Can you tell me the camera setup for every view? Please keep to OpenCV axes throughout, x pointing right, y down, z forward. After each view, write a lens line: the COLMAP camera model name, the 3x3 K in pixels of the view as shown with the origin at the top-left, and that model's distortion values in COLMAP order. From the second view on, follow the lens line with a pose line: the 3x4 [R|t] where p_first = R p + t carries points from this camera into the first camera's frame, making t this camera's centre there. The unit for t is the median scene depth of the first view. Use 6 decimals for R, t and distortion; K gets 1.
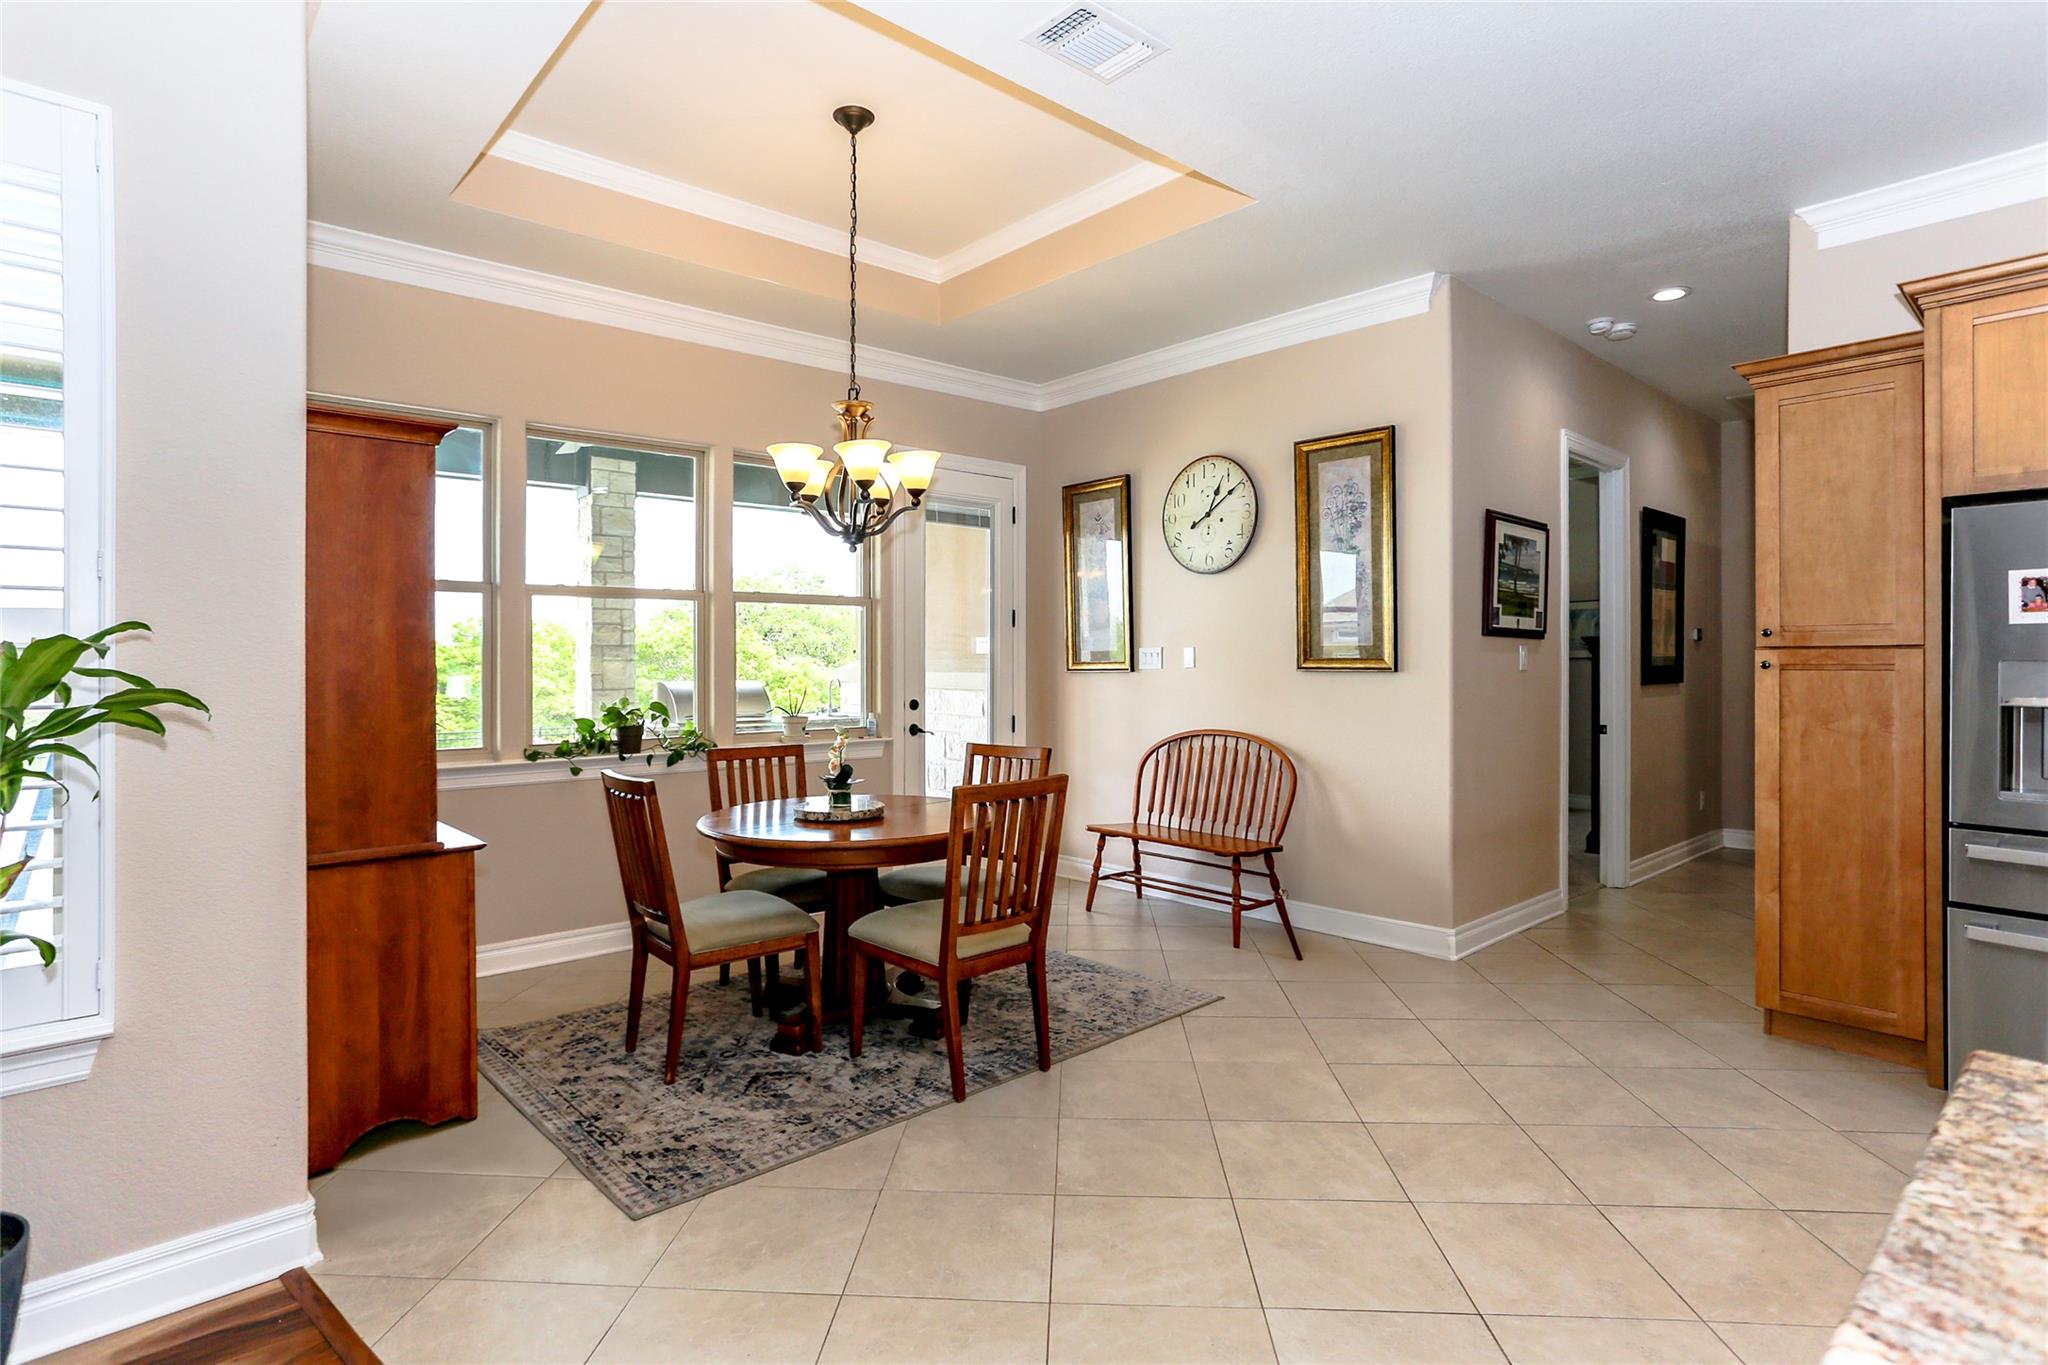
lens RADIAL K [[1035.6, 0, 1048.1], [0, 1035.6, 664.0], [0, 0, 1]] dist [-0.056225, 0.025776]
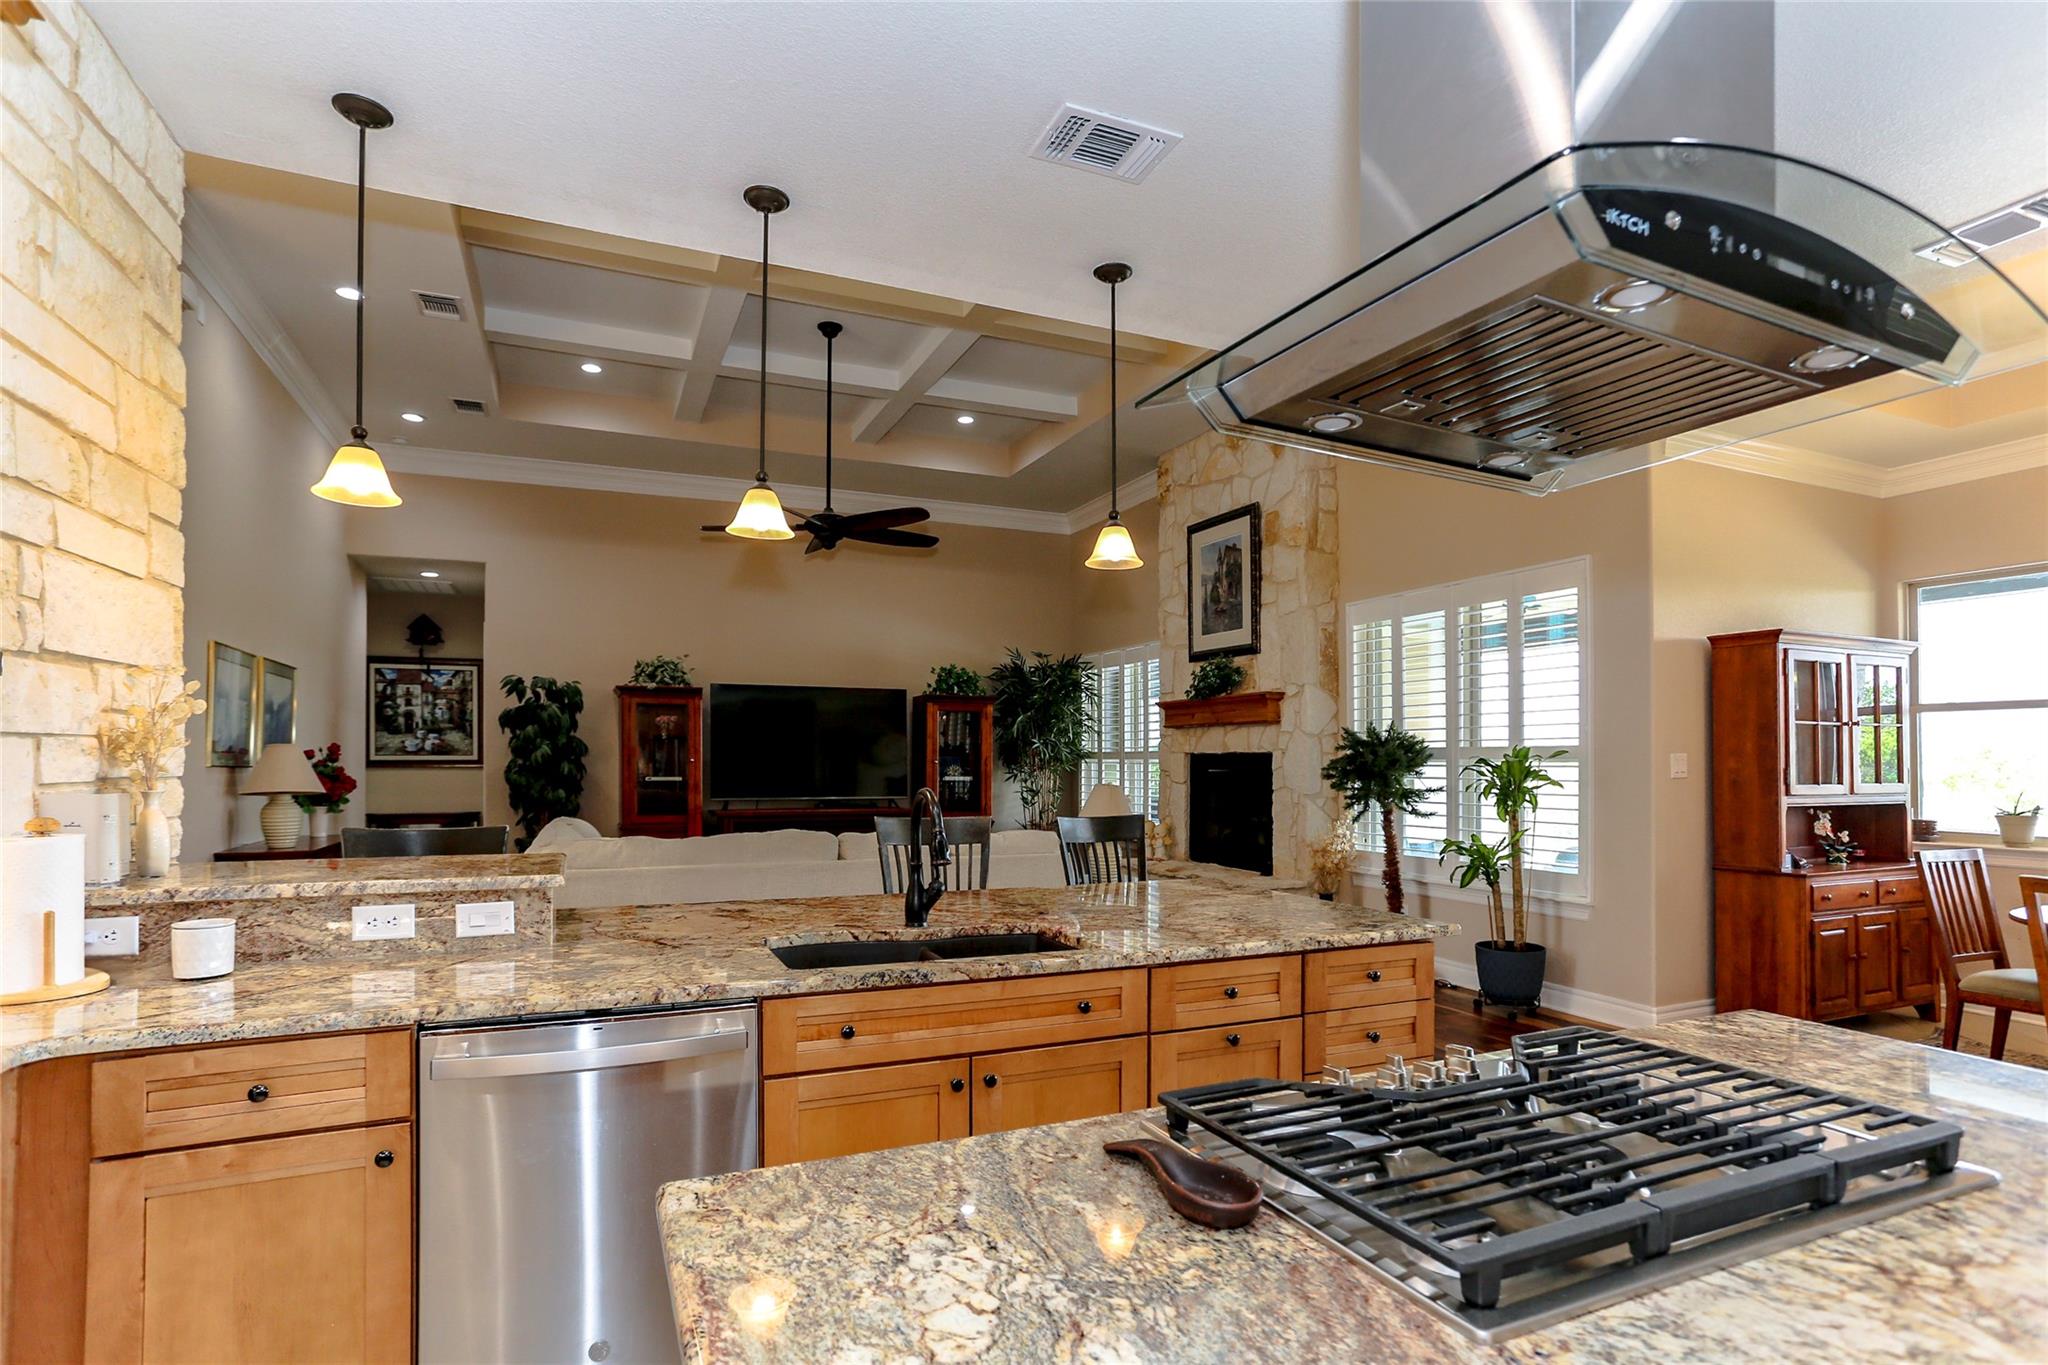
lens RADIAL K [[1045.3, 0, 1011.6], [0, 1045.3, 746.1], [0, 0, 1]] dist [-0.036145, 0.000594]
pose [[-0.334472, -0.013604, -0.942308, 1.239676], [-0.002011, 0.999904, -0.013722, -0.007122], [0.942404, -0.002695, -0.334467, 0.278967]]
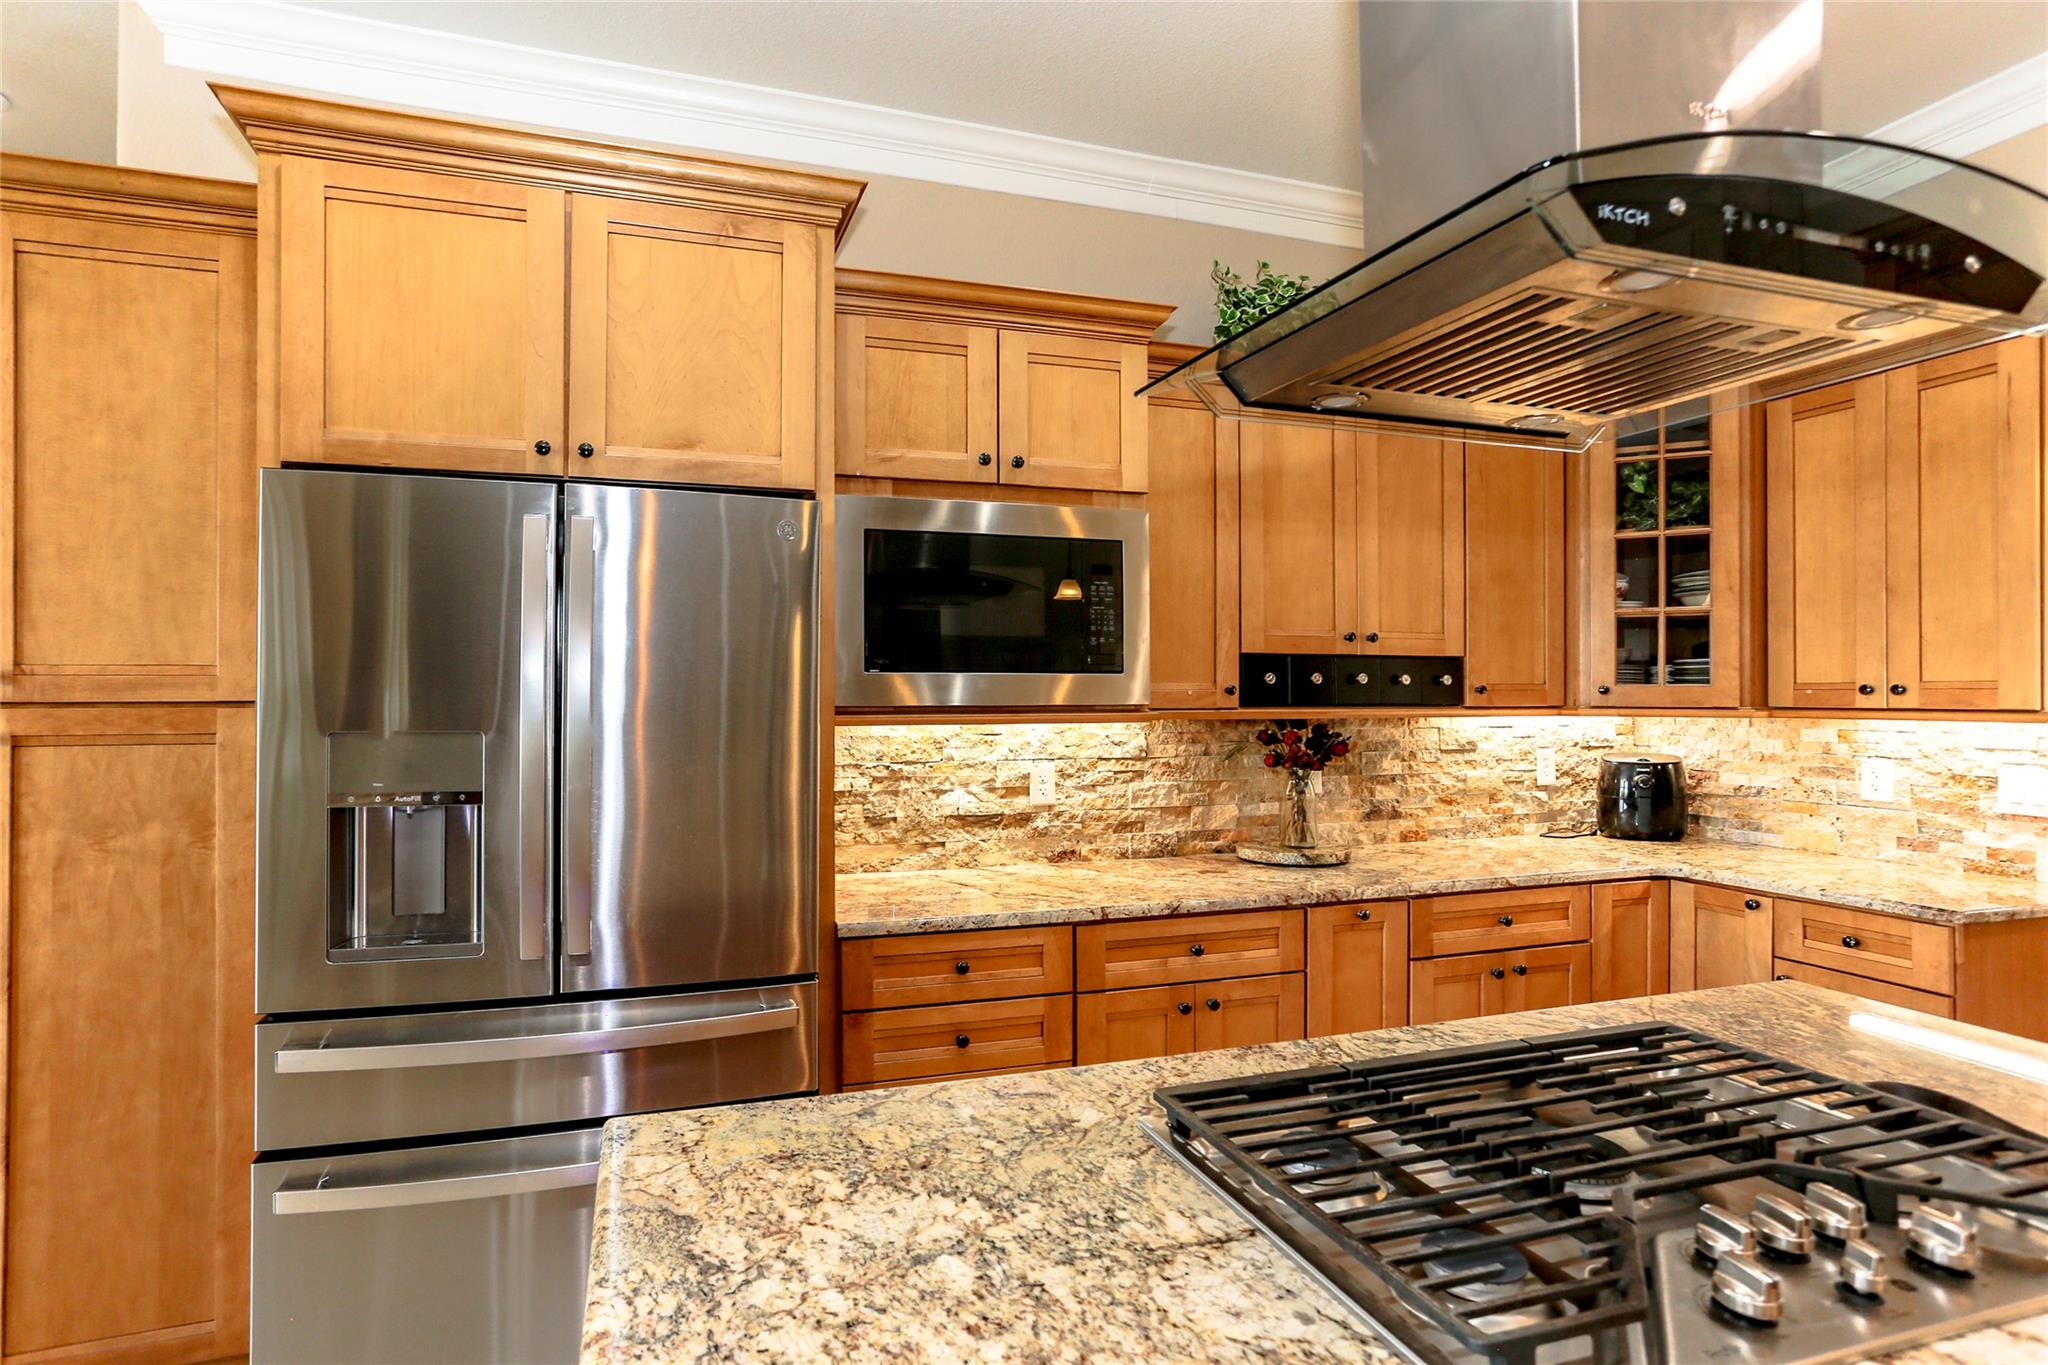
lens RADIAL K [[1012.6, 0, 938.1], [0, 1012.6, 689.3], [0, 0, 1]] dist [-0.014691, 0.000158]
pose [[0.440057, 0.005302, 0.897954, 0.476811], [0.000914, 0.999979, -0.006352, -0.020811], [-0.897969, 0.003616, 0.440043, 0.341143]]
